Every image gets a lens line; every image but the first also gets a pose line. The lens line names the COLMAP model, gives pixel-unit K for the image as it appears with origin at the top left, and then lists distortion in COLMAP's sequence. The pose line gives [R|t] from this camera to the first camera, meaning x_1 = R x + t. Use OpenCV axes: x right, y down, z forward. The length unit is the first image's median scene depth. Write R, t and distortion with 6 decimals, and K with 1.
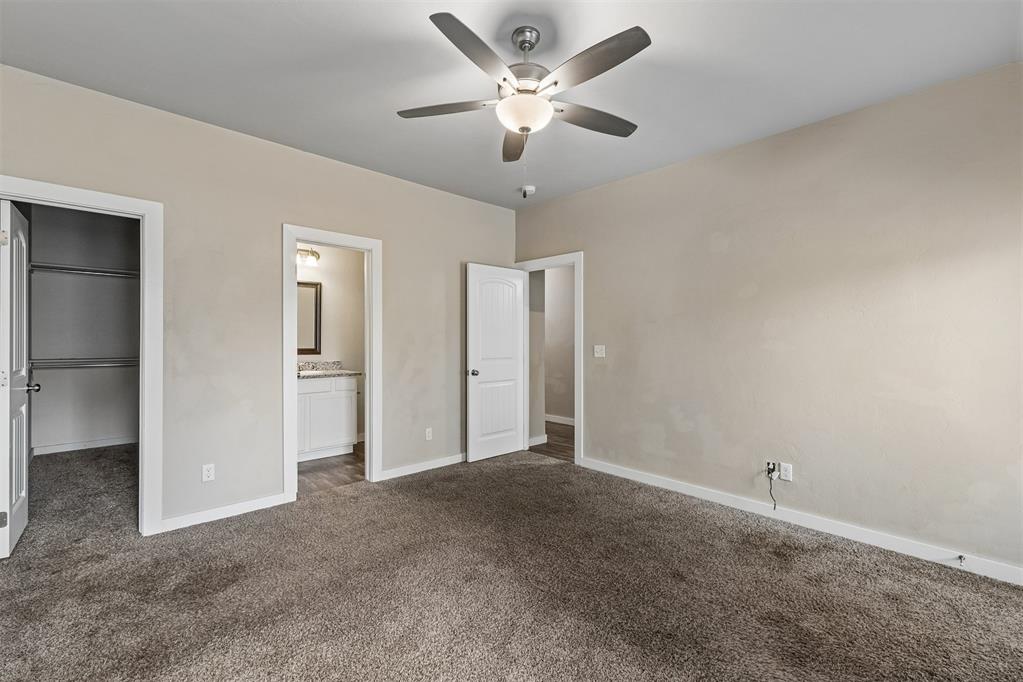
lens RADIAL K [[428.0, 0, 511.5], [0, 428.0, 341.0], [0, 0, 1]] dist [0.006199, -0.000139]
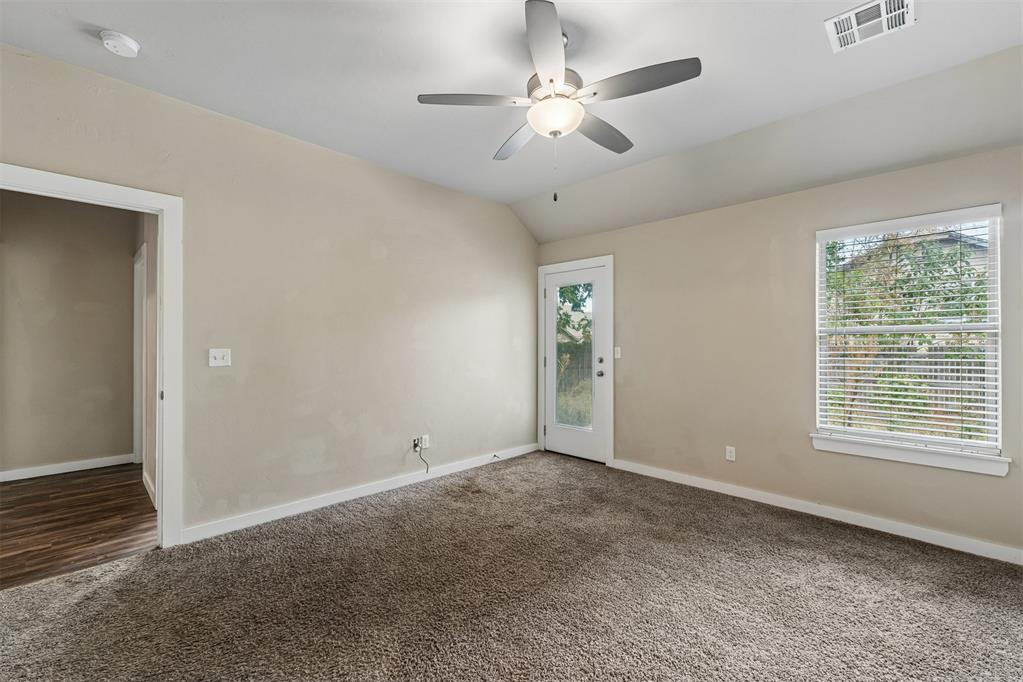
lens RADIAL K [[428.0, 0, 511.5], [0, 428.0, 341.0], [0, 0, 1]] dist [0.006199, -0.000139]
pose [[-0.019636, 0.000739, 0.999807, -0.620879], [0.002166, 0.999997, -0.000697, -0.000332], [-0.999805, 0.002152, -0.019637, 0.712244]]
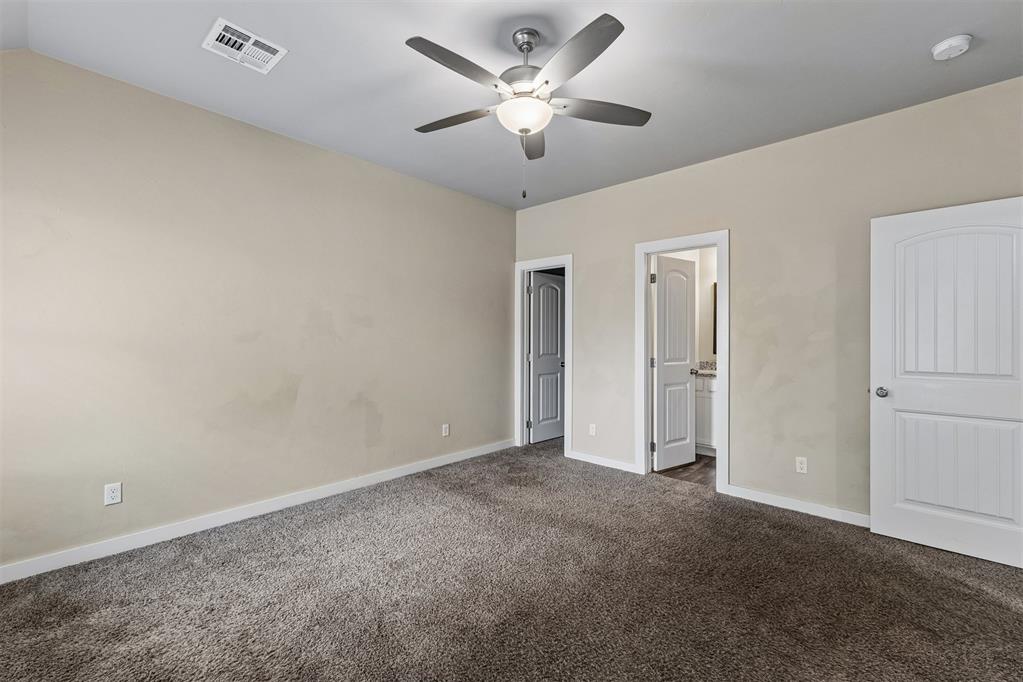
lens RADIAL K [[426.5, 0, 513.1], [0, 426.5, 334.8], [0, 0, 1]] dist [-0.000689, 0.000067]
pose [[0.081990, -0.013897, -0.996536, 0.667147], [-0.011953, 0.999817, -0.014926, 0.009397], [0.996561, 0.013135, 0.081809, 0.565899]]
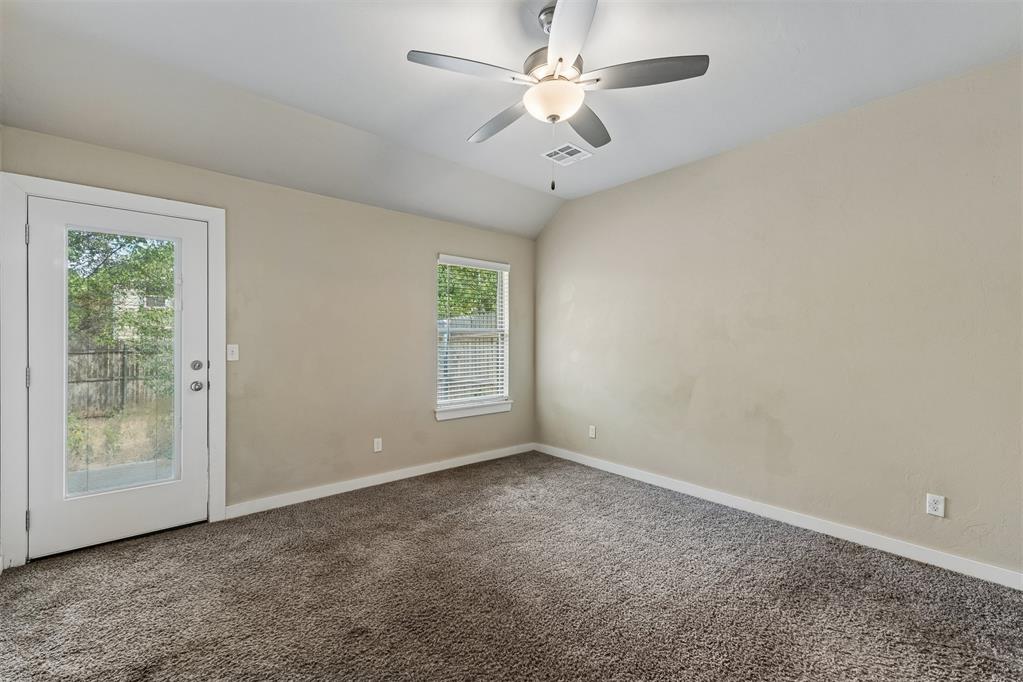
lens RADIAL K [[428.0, 0, 511.5], [0, 428.0, 341.0], [0, 0, 1]] dist [0.006199, -0.000139]
pose [[-0.998403, -0.006191, 0.056158, 0.038039], [-0.006011, 0.999976, 0.003374, 0.004375], [-0.056178, 0.003031, -0.998416, 1.245196]]
